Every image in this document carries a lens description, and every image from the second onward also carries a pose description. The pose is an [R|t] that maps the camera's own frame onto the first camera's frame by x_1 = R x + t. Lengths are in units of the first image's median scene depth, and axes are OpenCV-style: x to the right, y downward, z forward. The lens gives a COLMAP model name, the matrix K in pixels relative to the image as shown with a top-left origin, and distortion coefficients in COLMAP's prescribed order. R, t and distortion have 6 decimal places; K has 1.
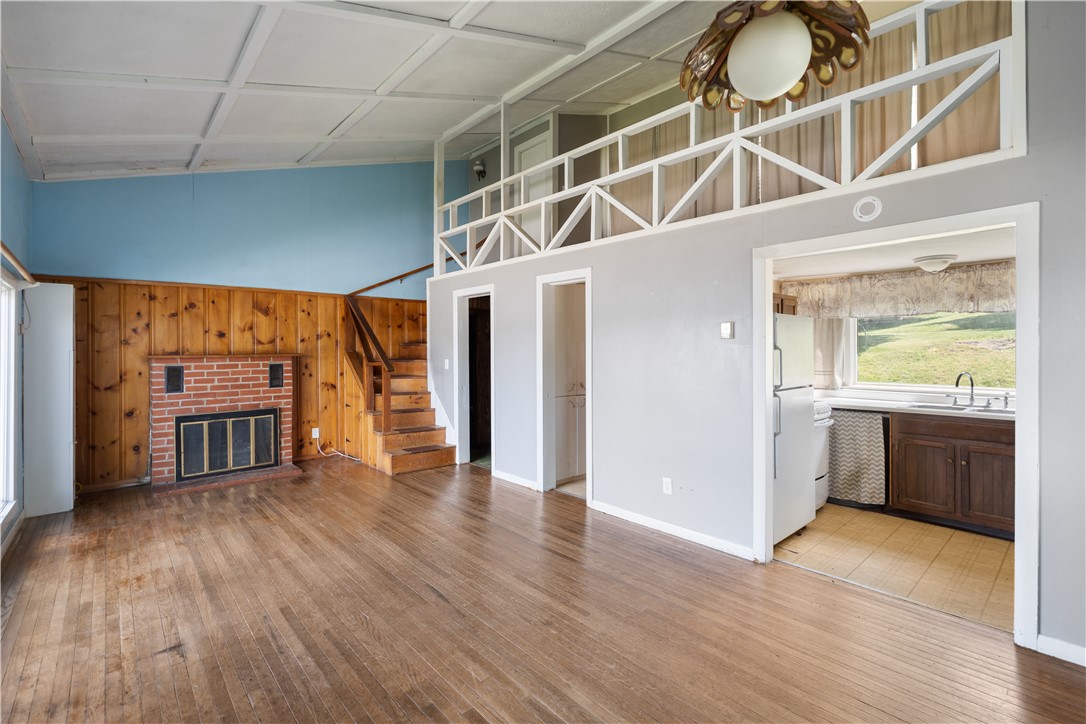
lens RADIAL K [[489.0, 0, 557.9], [0, 489.0, 352.5], [0, 0, 1]] dist [-0.001084, -0.000263]
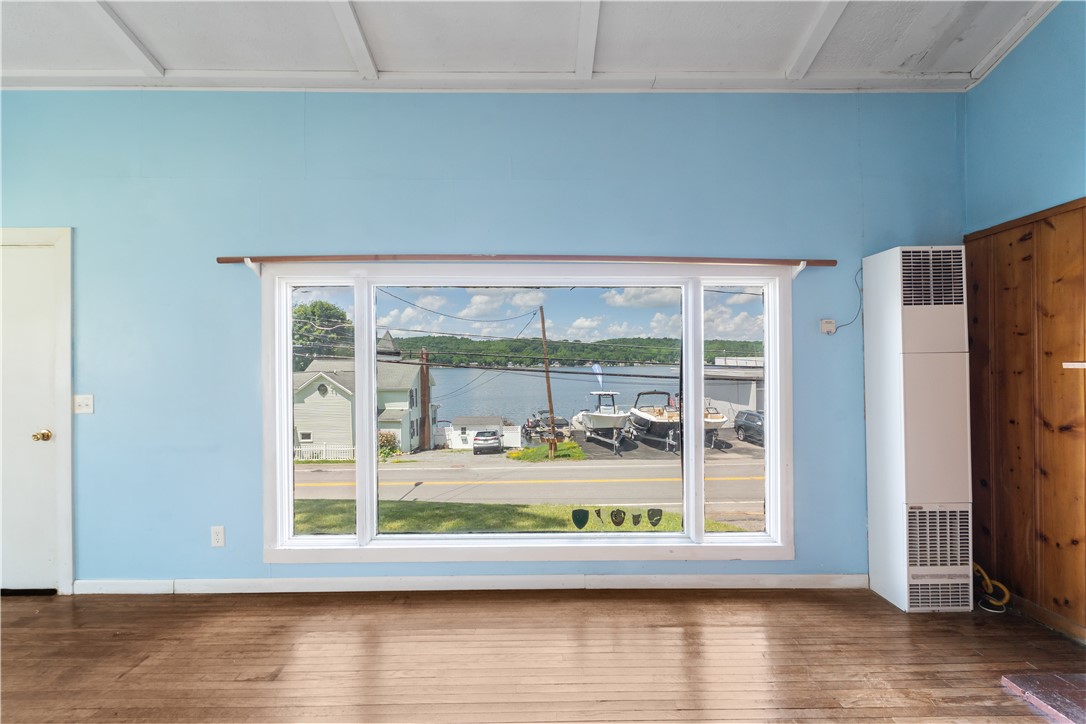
lens RADIAL K [[489.0, 0, 557.9], [0, 489.0, 352.5], [0, 0, 1]] dist [-0.001084, -0.000263]
pose [[-0.666882, 0.004037, -0.745152, -0.190555], [0.007687, 0.999969, -0.001462, -0.005283], [0.745123, -0.006703, -0.666893, 0.834640]]
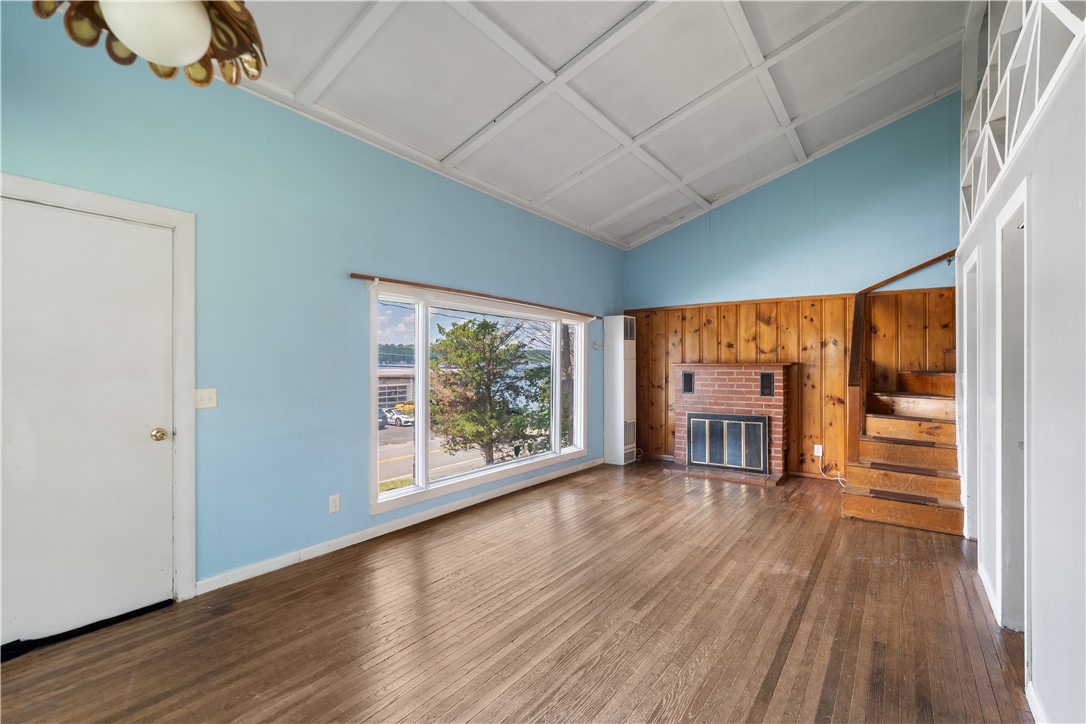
lens RADIAL K [[492.4, 0, 543.0], [0, 492.4, 362.0], [0, 0, 1]] dist [0.000745, 0.000051]
pose [[0.202040, 0.003993, -0.979369, 0.333228], [-0.008754, 0.999959, 0.002272, 0.002926], [0.979338, 0.008114, 0.202067, 0.346987]]
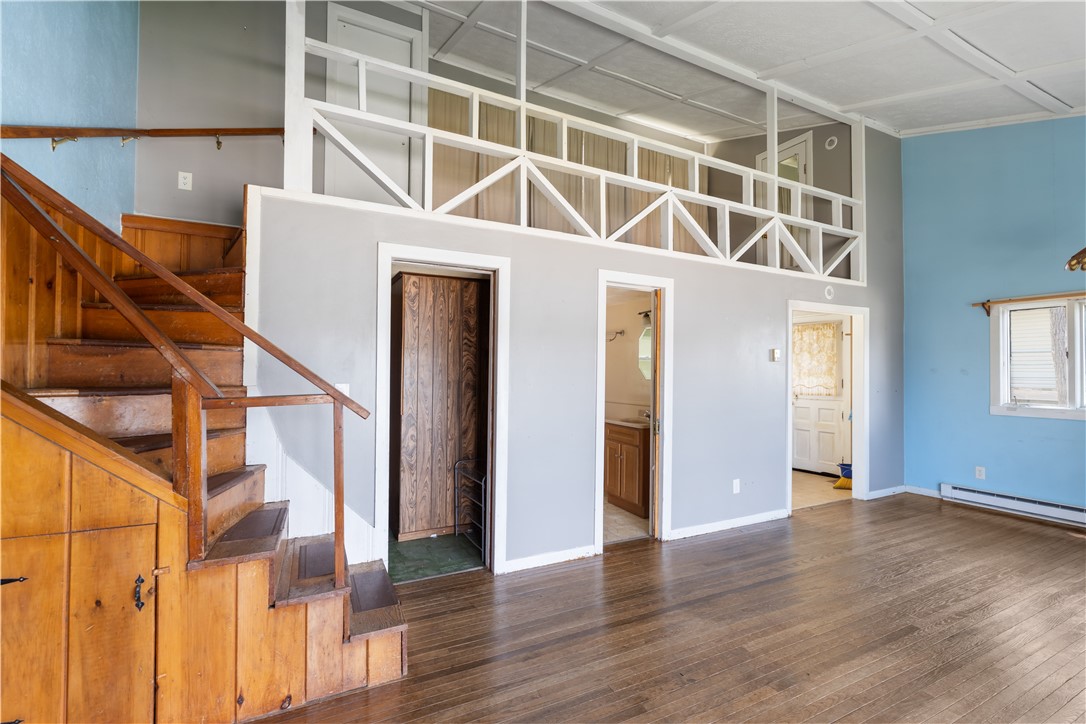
lens RADIAL K [[489.0, 0, 557.9], [0, 489.0, 352.5], [0, 0, 1]] dist [-0.001084, -0.000263]
pose [[0.250281, 0.021819, 0.967927, -0.677141], [-0.014117, 0.999722, -0.018885, -0.010987], [-0.968070, -0.008938, 0.250520, 0.750425]]
